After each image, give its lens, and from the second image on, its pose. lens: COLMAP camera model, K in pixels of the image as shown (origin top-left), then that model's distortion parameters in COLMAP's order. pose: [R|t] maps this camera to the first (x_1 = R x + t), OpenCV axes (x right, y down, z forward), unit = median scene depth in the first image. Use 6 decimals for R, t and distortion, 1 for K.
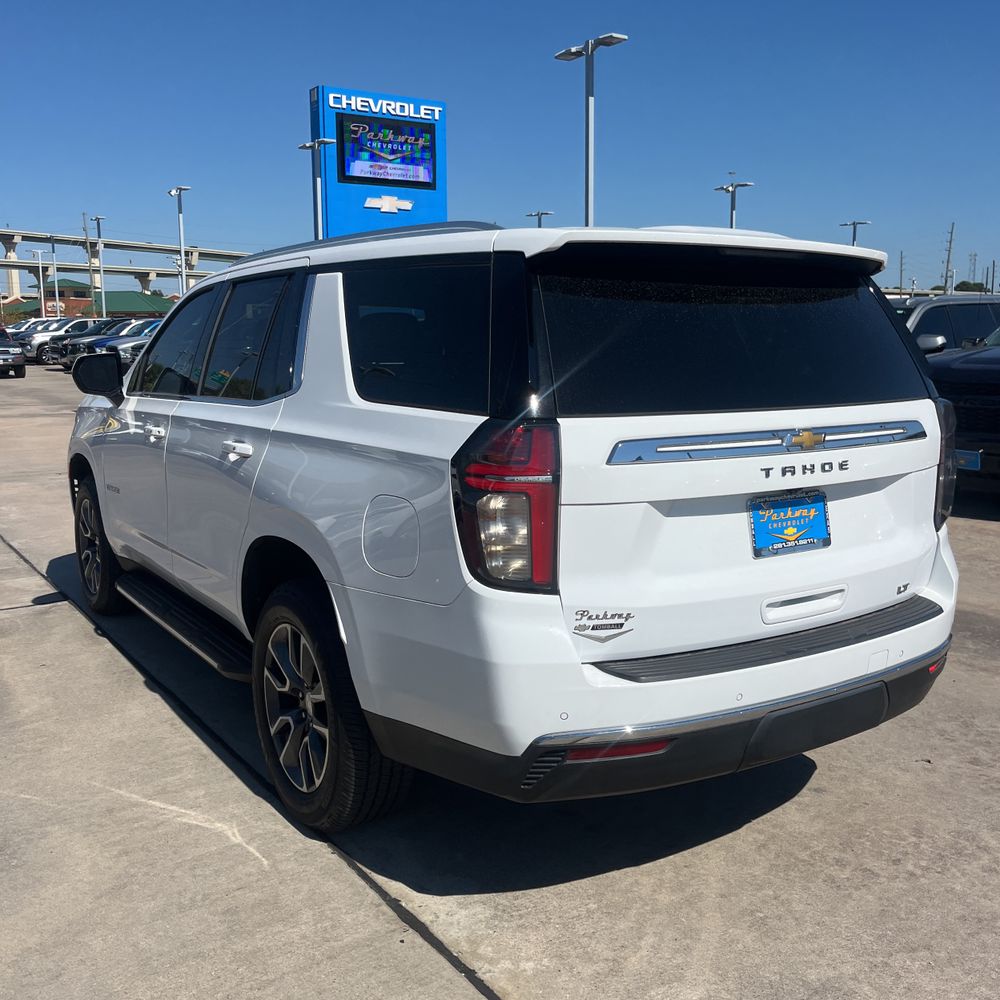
lens RADIAL K [[1023.1, 0, 499.4], [0, 1023.1, 481.2], [0, 0, 1]] dist [0.025002, -0.013287]
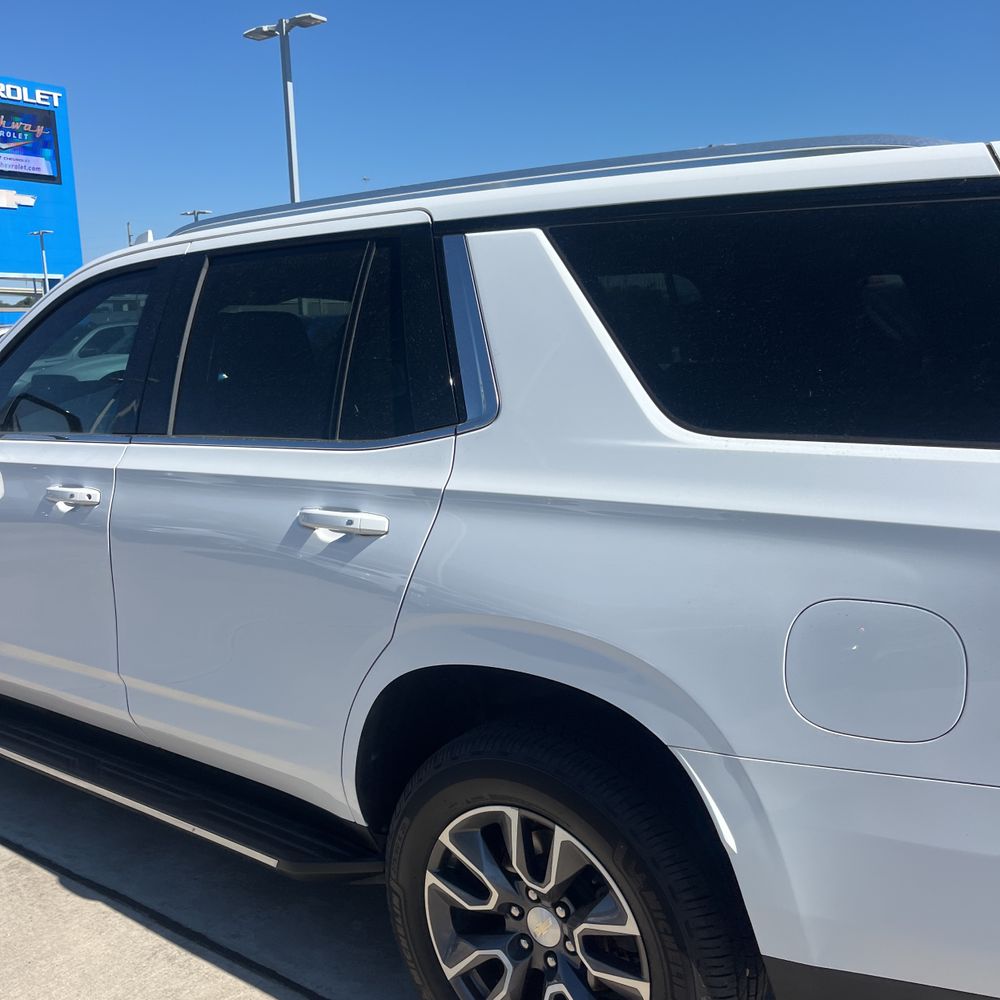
lens RADIAL K [[1016.5, 0, 500.0], [0, 1016.5, 500.0], [0, 0, 1]] dist [0.008954, 0.010240]
pose [[0.940098, -0.074971, 0.332558, -0.267455], [0.070144, 0.997184, 0.026515, -0.039258], [-0.333609, -0.001600, 0.942710, 0.290828]]
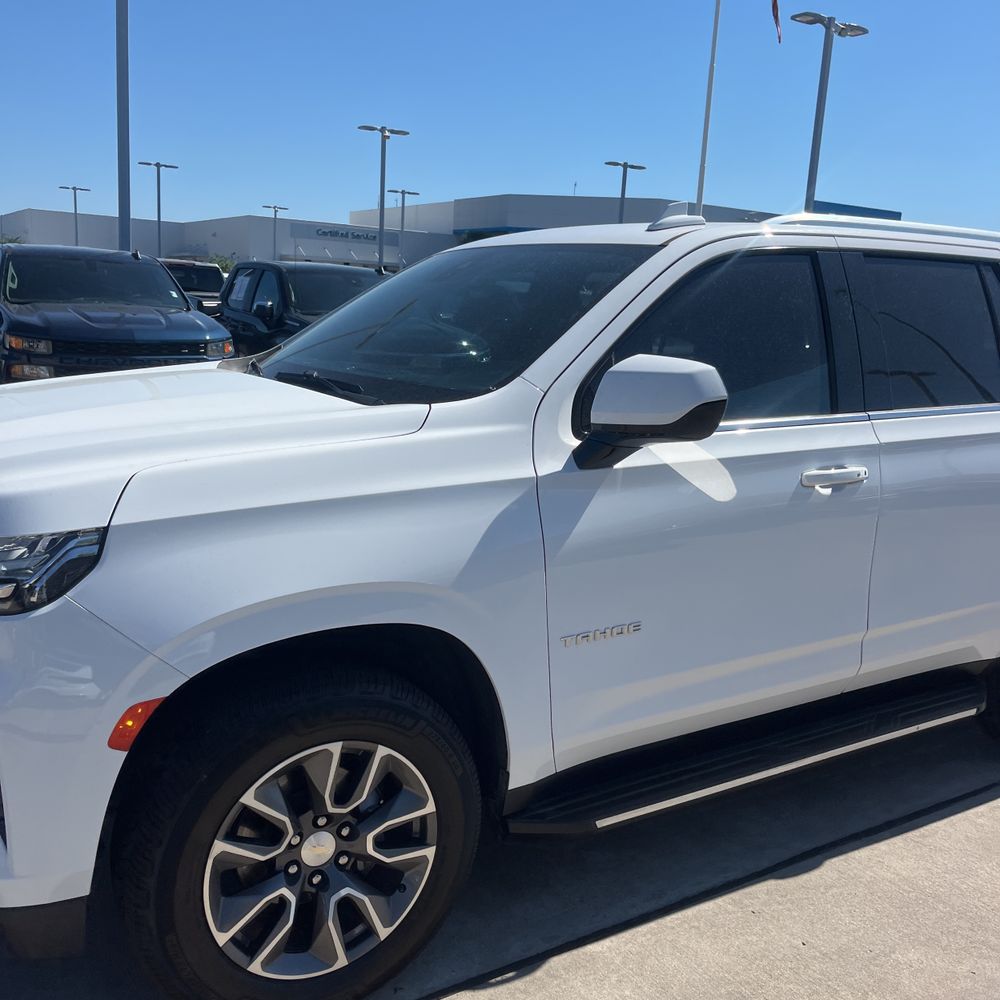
lens RADIAL K [[1028.2, 0, 493.2], [0, 1028.2, 500.0], [0, 0, 1]] dist [0.016281, 0.024777]
pose [[0.014713, -0.184251, 0.982769, -0.883915], [0.097398, 0.978466, 0.181986, -0.156394], [-0.995137, 0.093042, 0.032342, 1.082085]]
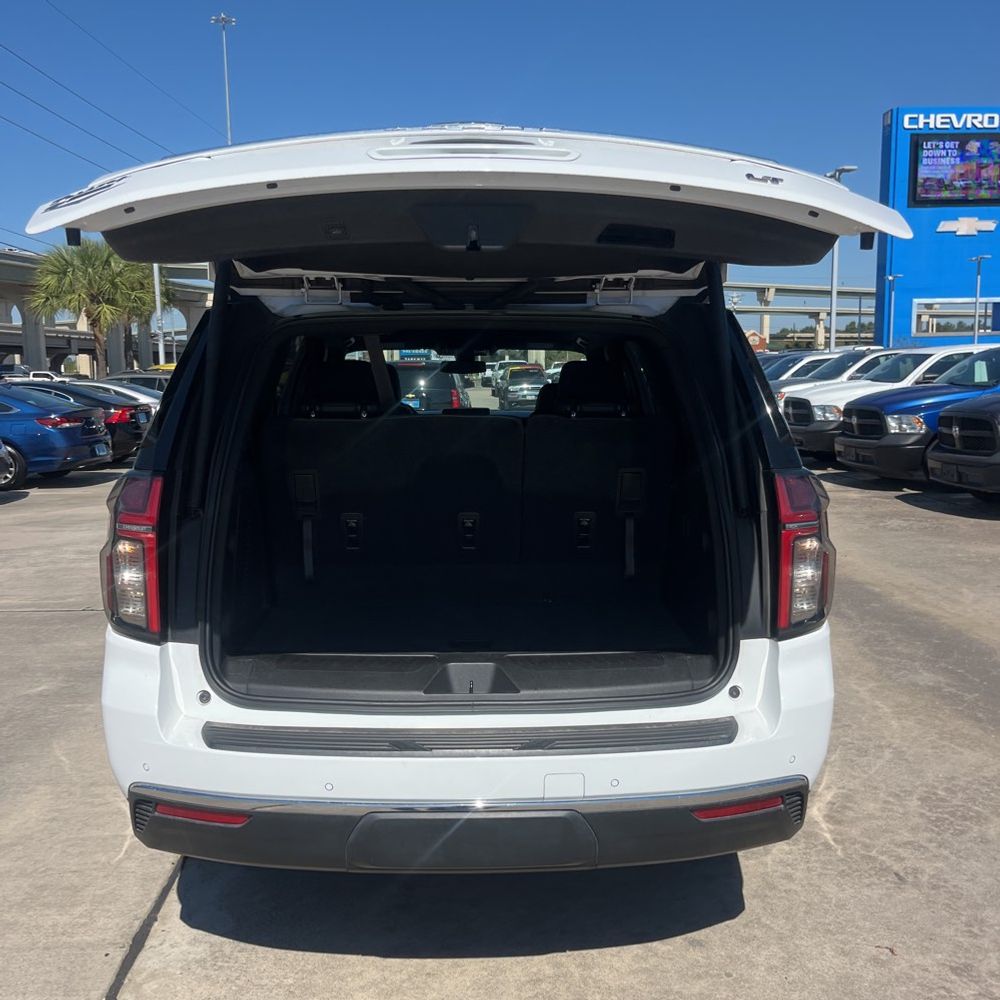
lens RADIAL K [[1027.5, 0, 501.0], [0, 1027.5, 483.0], [0, 0, 1]] dist [0.026218, 0.001172]
pose [[0.852080, 0.056098, -0.520396, 0.427346], [-0.072613, 0.997295, -0.011388, -0.030303], [0.518350, 0.047491, 0.853849, 0.150052]]
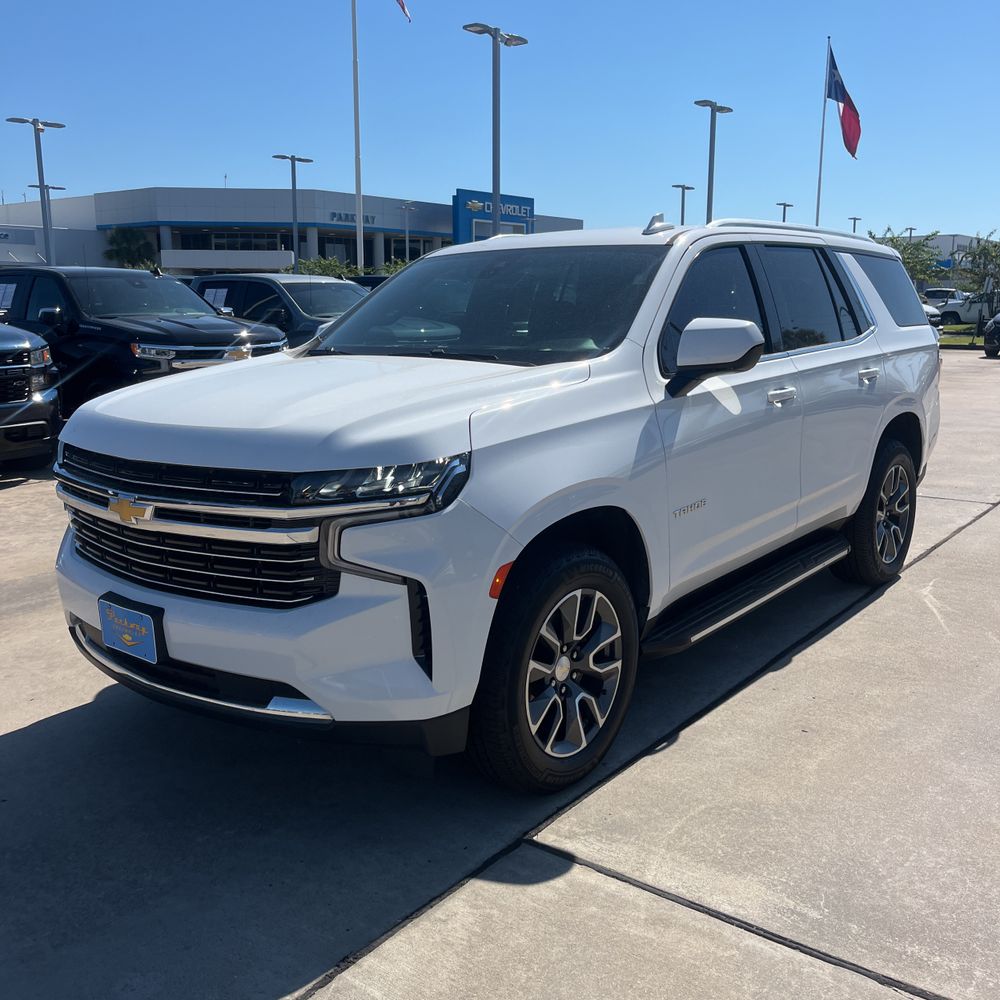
lens RADIAL K [[1027.5, 0, 501.0], [0, 1027.5, 483.0], [0, 0, 1]] dist [0.026218, 0.001172]
pose [[-0.321487, -0.161352, 0.933066, -1.054575], [0.143635, 0.965663, 0.216478, -0.195376], [-0.935957, 0.203616, -0.287272, 1.397555]]
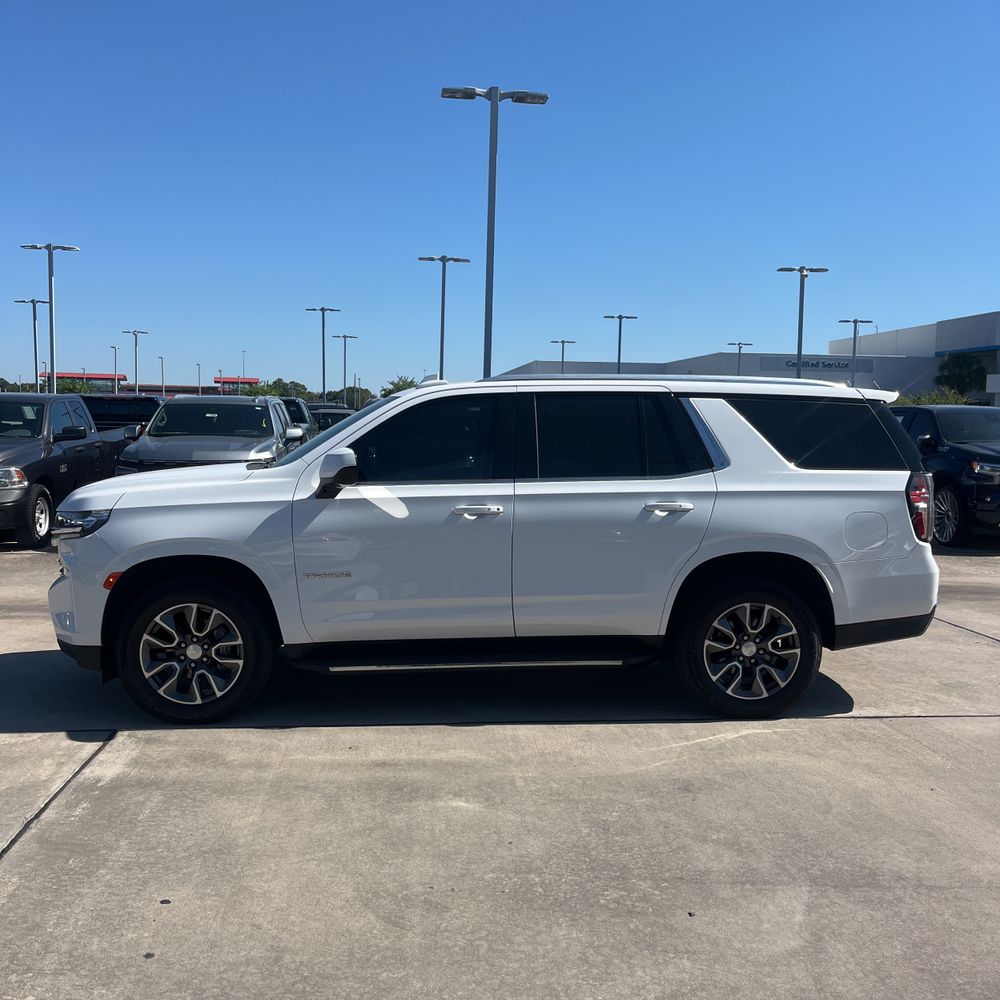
lens RADIAL K [[1039.0, 0, 487.1], [0, 1039.0, 476.3], [0, 0, 1]] dist [0.027566, -0.024566]
pose [[0.480313, -0.039209, 0.876220, -1.289566], [0.112646, 0.993485, -0.017293, -0.059466], [-0.869833, 0.107009, 0.481601, 0.346496]]
